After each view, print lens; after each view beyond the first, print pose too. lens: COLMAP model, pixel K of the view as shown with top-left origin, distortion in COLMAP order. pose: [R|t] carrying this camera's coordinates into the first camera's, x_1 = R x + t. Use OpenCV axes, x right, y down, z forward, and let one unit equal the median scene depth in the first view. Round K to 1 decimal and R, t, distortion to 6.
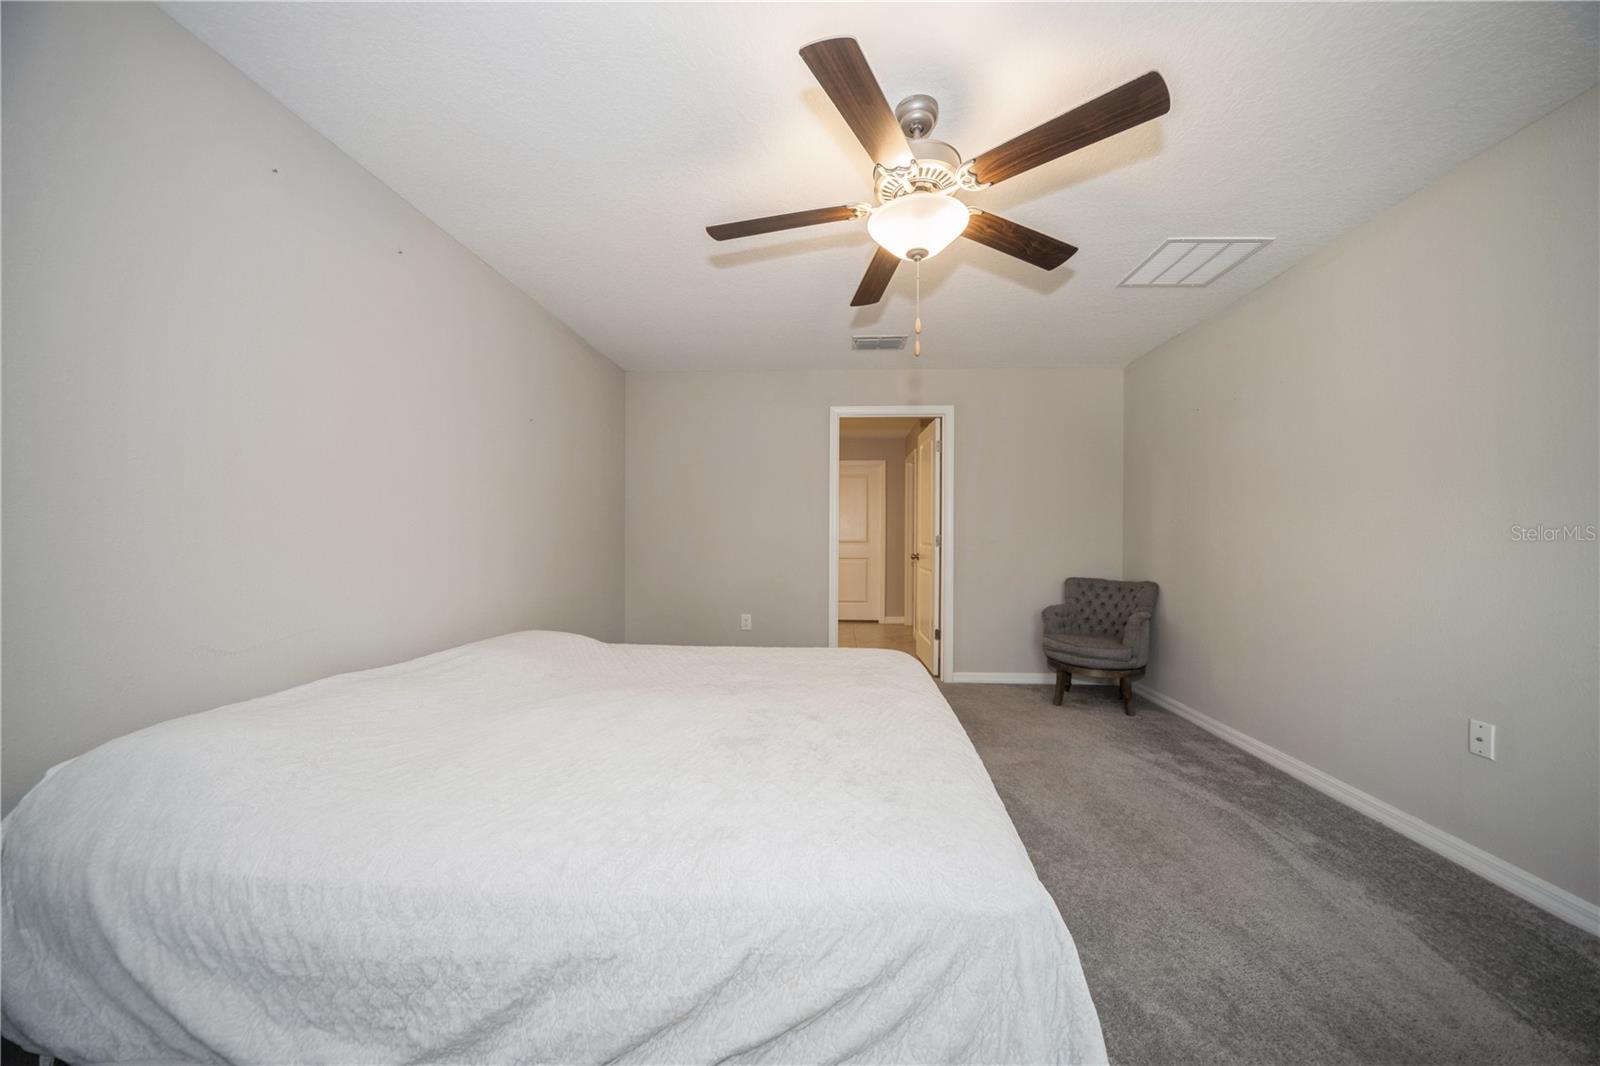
lens RADIAL K [[562.8, 0, 803.9], [0, 562.8, 541.5], [0, 0, 1]] dist [-0.000327, -0.000036]
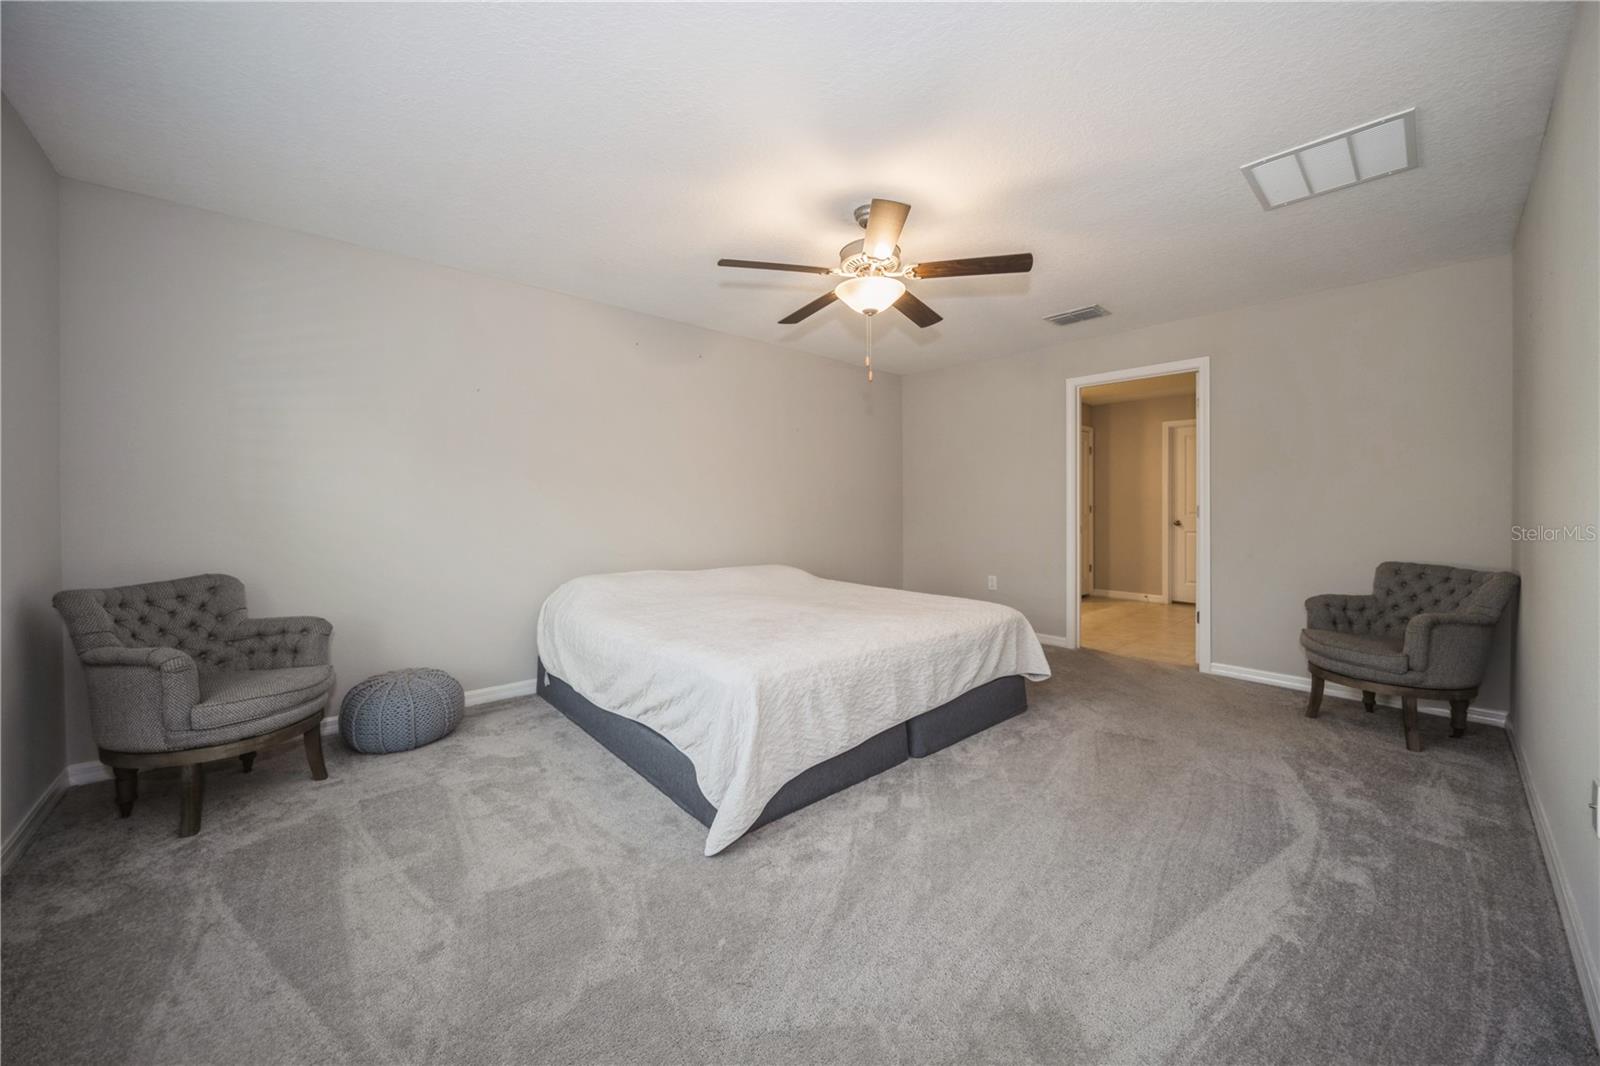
lens RADIAL K [[567.9, 0, 805.2], [0, 567.9, 512.7], [0, 0, 1]] dist [0.000392, -0.000007]
pose [[0.702373, 0.006020, -0.711784, 0.515109], [-0.006647, 0.999976, 0.001898, 0.004542], [0.711778, 0.003398, 0.702396, -0.072988]]
